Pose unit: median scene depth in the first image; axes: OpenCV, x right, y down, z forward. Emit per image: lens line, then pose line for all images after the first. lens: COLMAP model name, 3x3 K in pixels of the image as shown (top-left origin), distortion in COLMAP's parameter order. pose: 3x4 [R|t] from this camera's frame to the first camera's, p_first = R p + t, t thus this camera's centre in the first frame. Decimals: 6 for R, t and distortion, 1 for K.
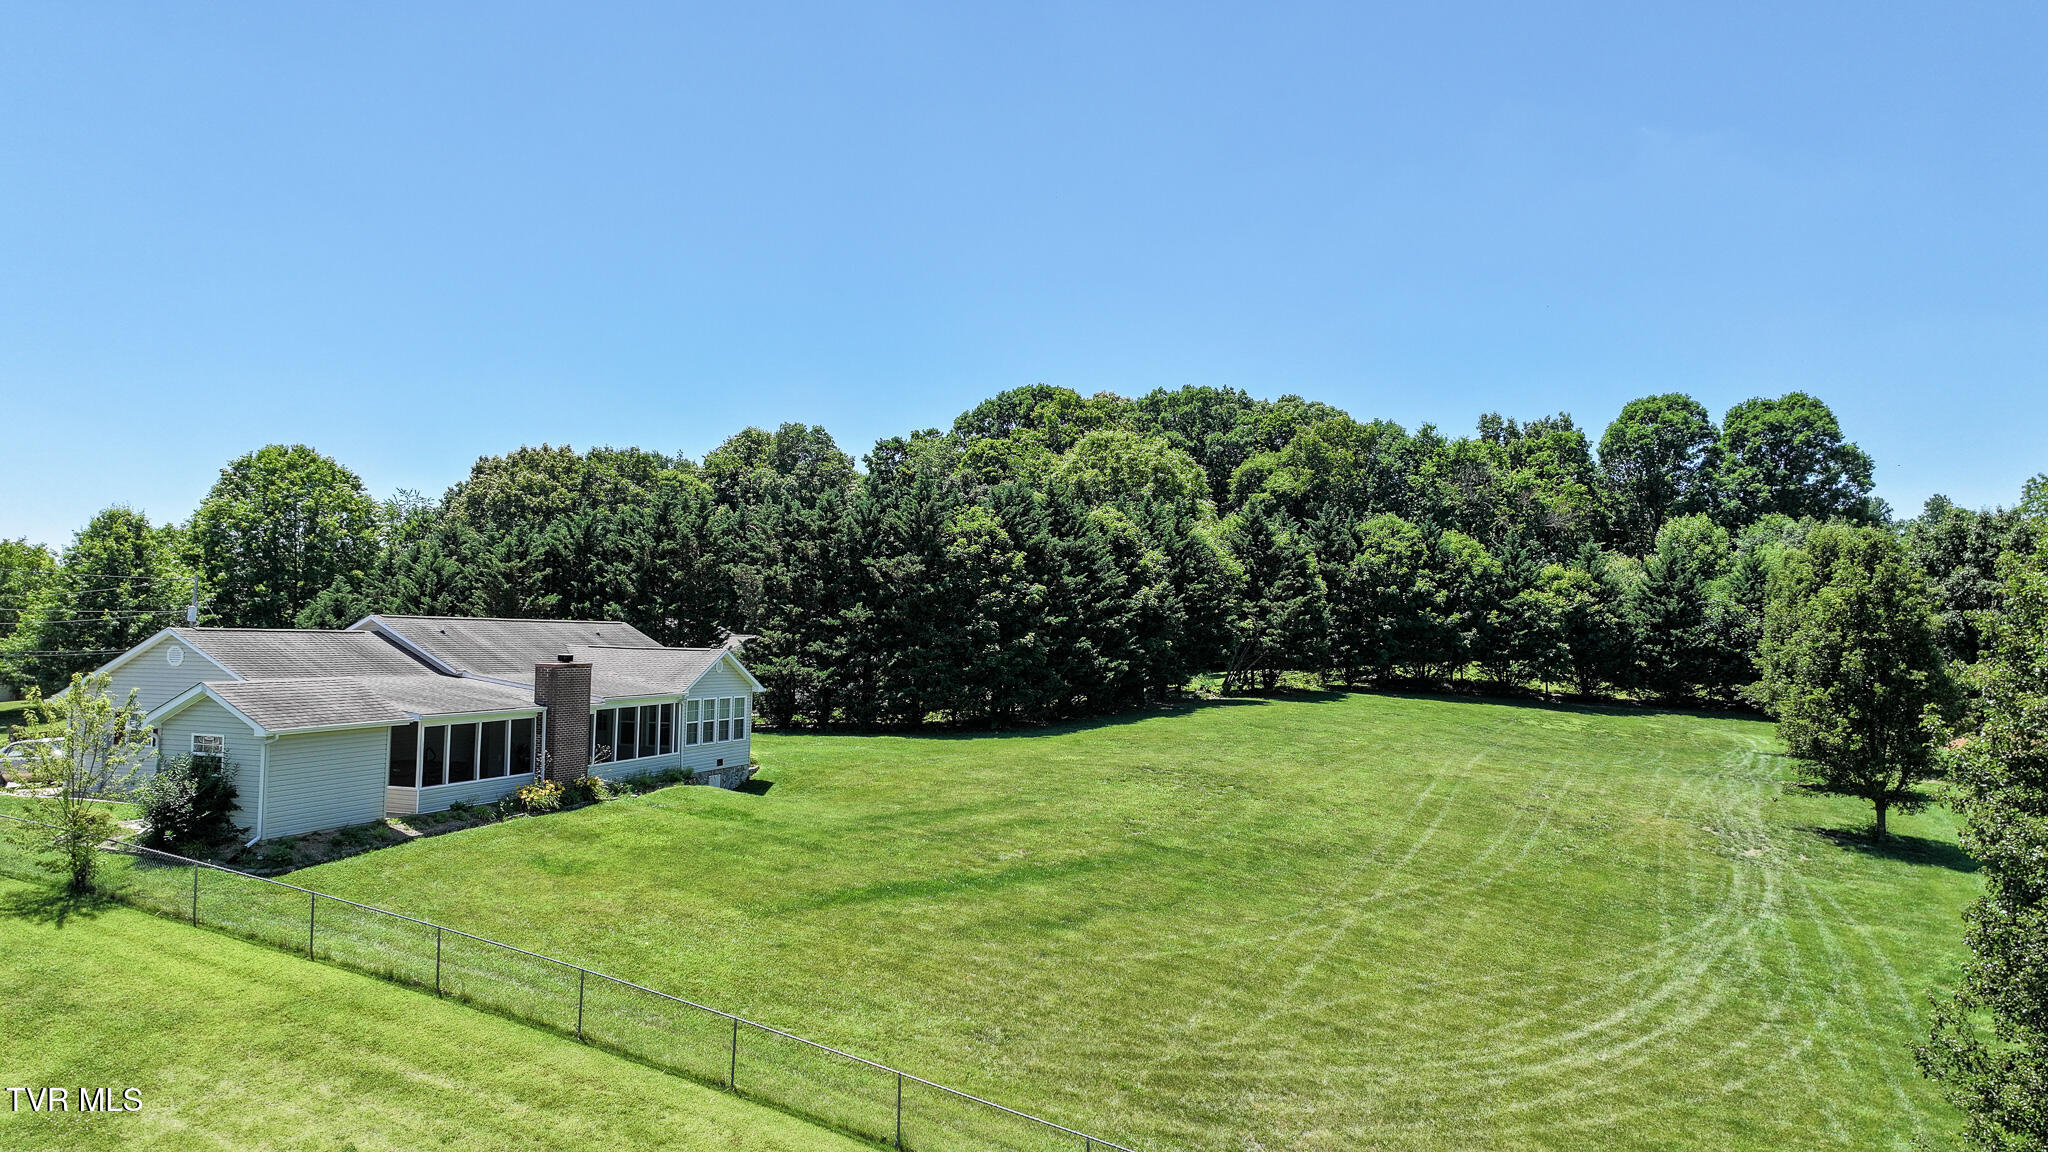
lens RADIAL K [[1446.8, 0, 1036.5], [0, 1446.8, 570.2], [0, 0, 1]] dist [0.007928, -0.001695]
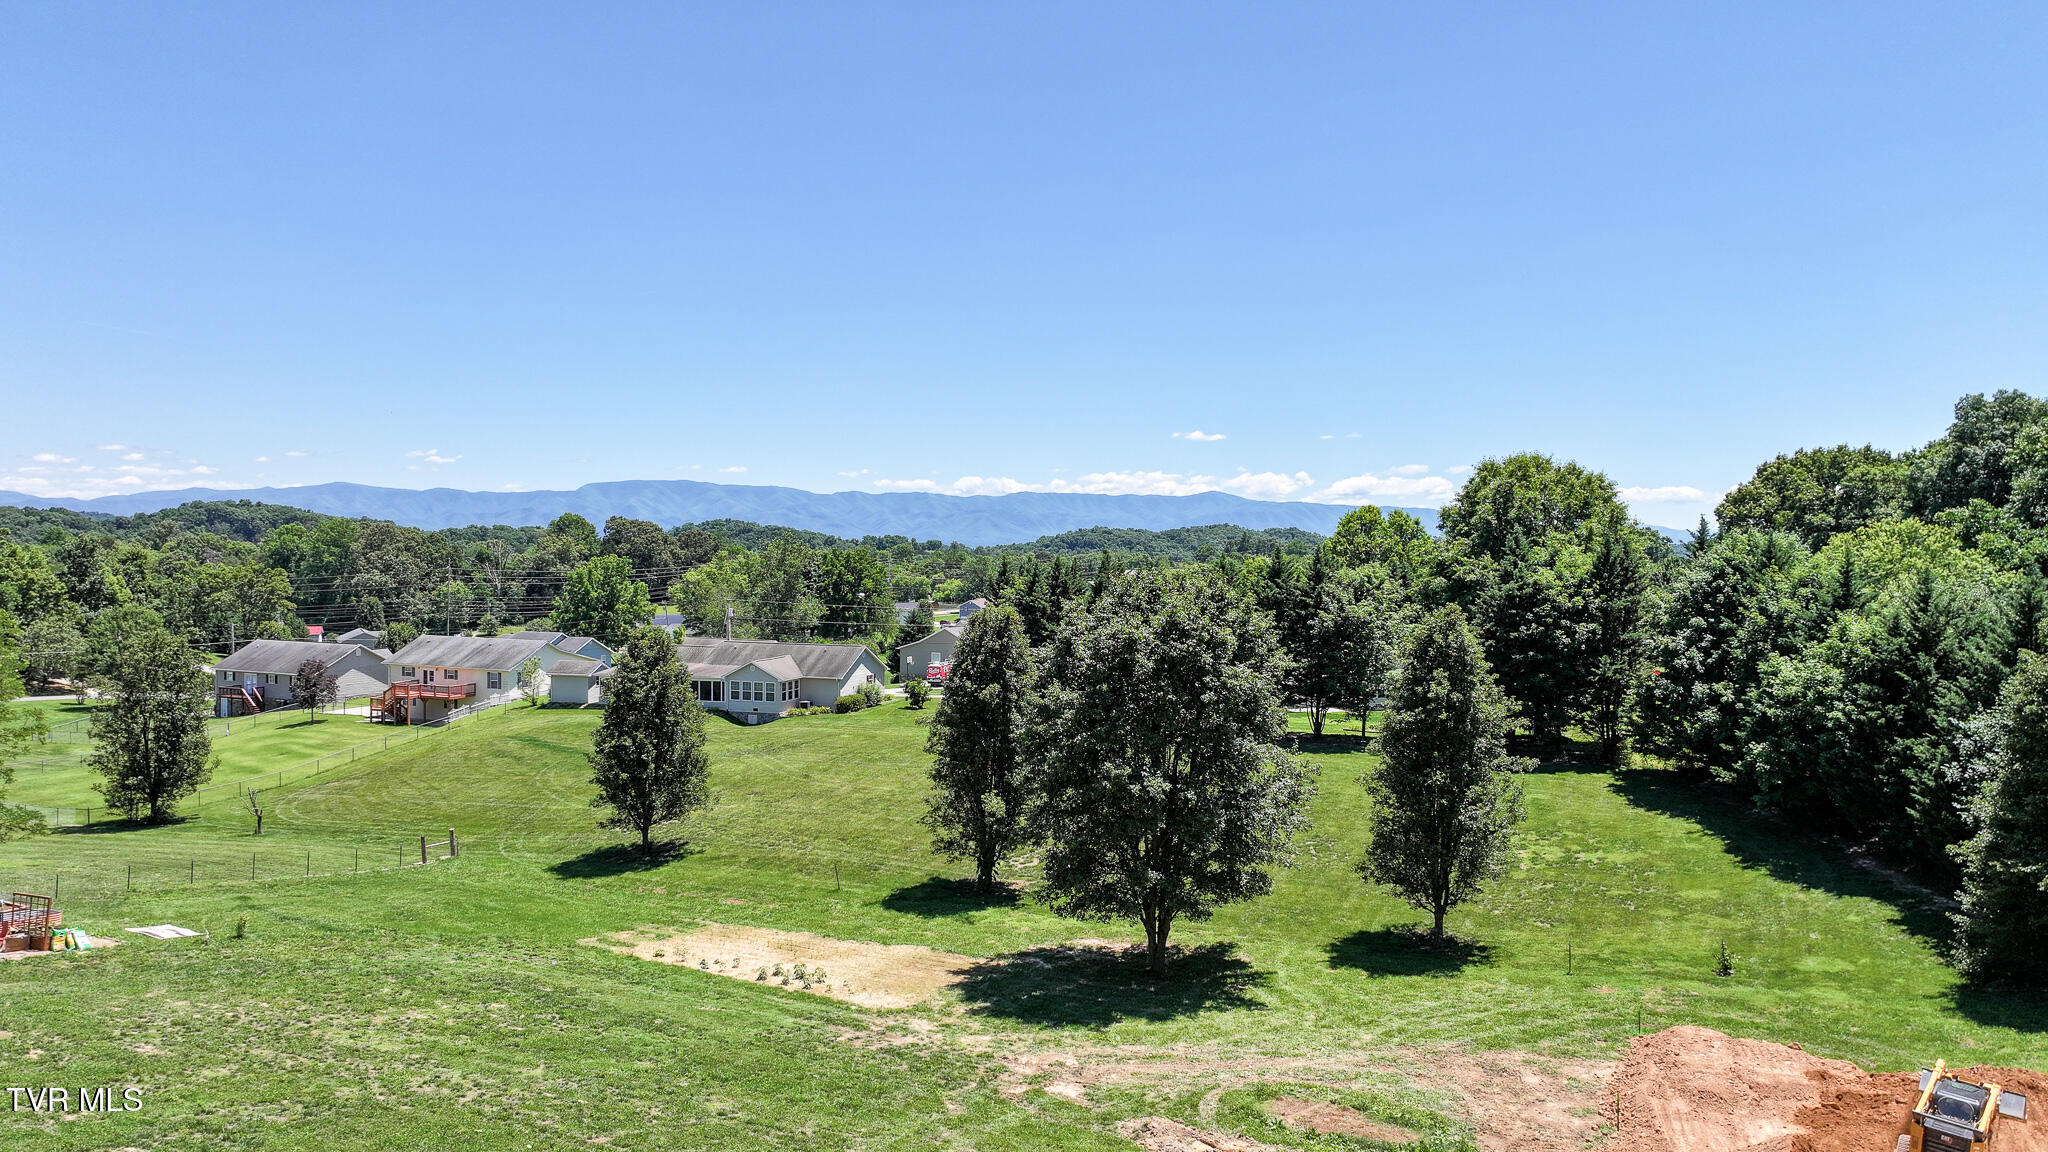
lens RADIAL K [[1446.8, 0, 1036.5], [0, 1446.8, 570.2], [0, 0, 1]] dist [0.007928, -0.001695]
pose [[-0.030029, -0.000208, -0.999549, 1.944972], [0.039076, 0.999235, -0.001382, -0.065063], [0.998785, -0.039100, -0.029998, 1.425280]]
